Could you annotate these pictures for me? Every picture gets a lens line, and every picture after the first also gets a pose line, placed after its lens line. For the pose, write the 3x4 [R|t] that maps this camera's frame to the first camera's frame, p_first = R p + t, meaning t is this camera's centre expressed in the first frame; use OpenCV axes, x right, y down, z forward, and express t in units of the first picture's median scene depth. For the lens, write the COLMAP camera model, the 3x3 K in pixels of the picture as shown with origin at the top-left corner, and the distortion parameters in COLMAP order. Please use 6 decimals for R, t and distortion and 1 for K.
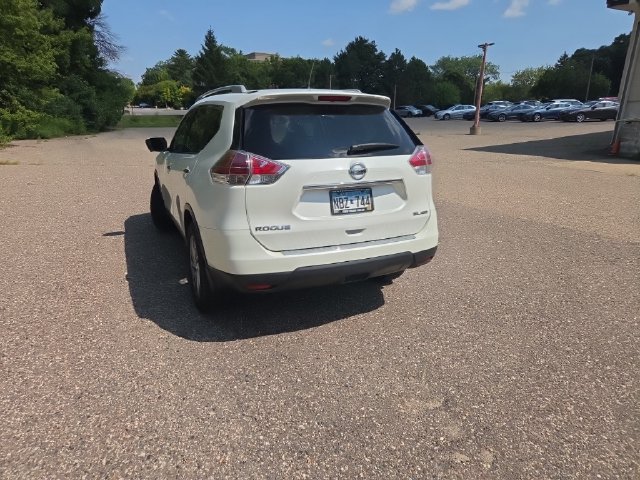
lens RADIAL K [[425.9, 0, 318.2], [0, 425.9, 239.0], [0, 0, 1]] dist [0.068254, -0.052135]
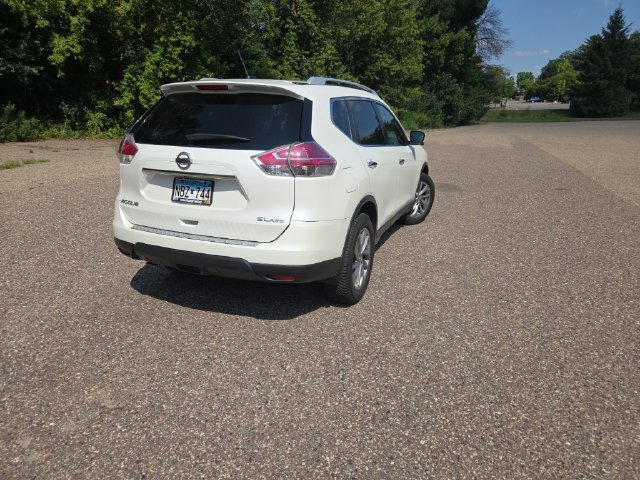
lens RADIAL K [[425.9, 0, 316.5], [0, 425.9, 235.0], [0, 0, 1]] dist [0.068254, -0.052135]
pose [[0.673106, 0.211336, -0.708707, 0.111683], [-0.209944, 0.973479, 0.090892, -0.015794], [0.709121, 0.087609, 0.699623, 0.058221]]
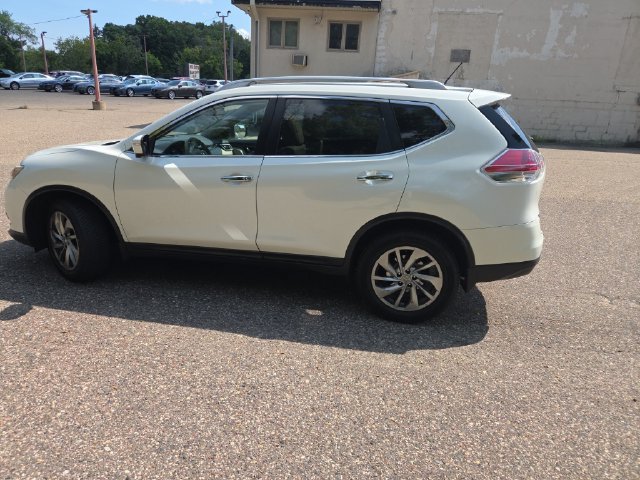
lens RADIAL K [[425.9, 0, 313.8], [0, 425.9, 237.9], [0, 0, 1]] dist [0.068254, -0.052135]
pose [[0.592451, -0.228635, 0.772482, -0.147141], [0.184495, 0.971904, 0.146162, -0.025811], [-0.784196, 0.055925, 0.617988, 0.079076]]
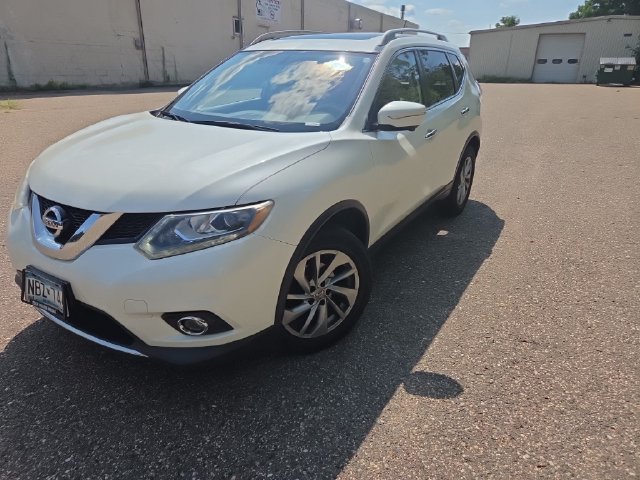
lens RADIAL K [[425.9, 0, 314.0], [0, 425.9, 235.2], [0, 0, 1]] dist [0.068254, -0.052135]
pose [[-0.538311, -0.328954, 0.775893, -0.149831], [0.212647, 0.837862, 0.502760, -0.074661], [-0.815477, 0.435633, -0.381079, 0.262807]]
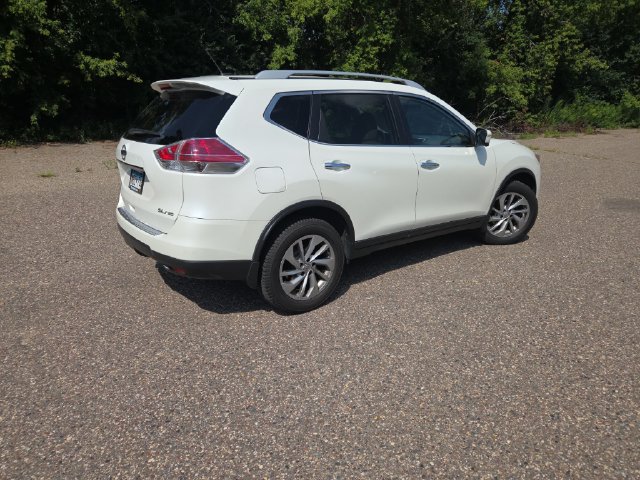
lens RADIAL K [[425.9, 0, 314.0], [0, 425.9, 241.9], [0, 0, 1]] dist [0.068254, -0.052135]
pose [[0.198732, 0.290392, -0.936044, 0.141702], [-0.259727, 0.936550, 0.235406, -0.036066], [0.945012, 0.196333, 0.261545, 0.131631]]
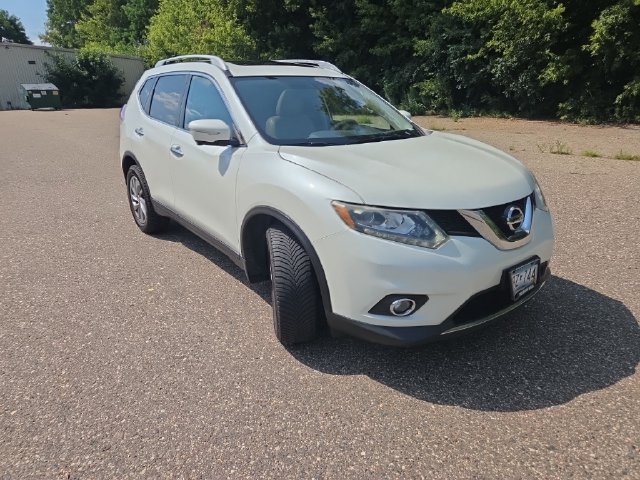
lens RADIAL K [[425.9, 0, 313.8], [0, 425.9, 240.0], [0, 0, 1]] dist [0.068254, -0.052135]
pose [[-0.975790, 0.073942, -0.205831, -0.007285], [-0.057676, 0.820806, 0.568288, -0.092907], [0.210968, 0.566402, -0.796669, 0.334659]]
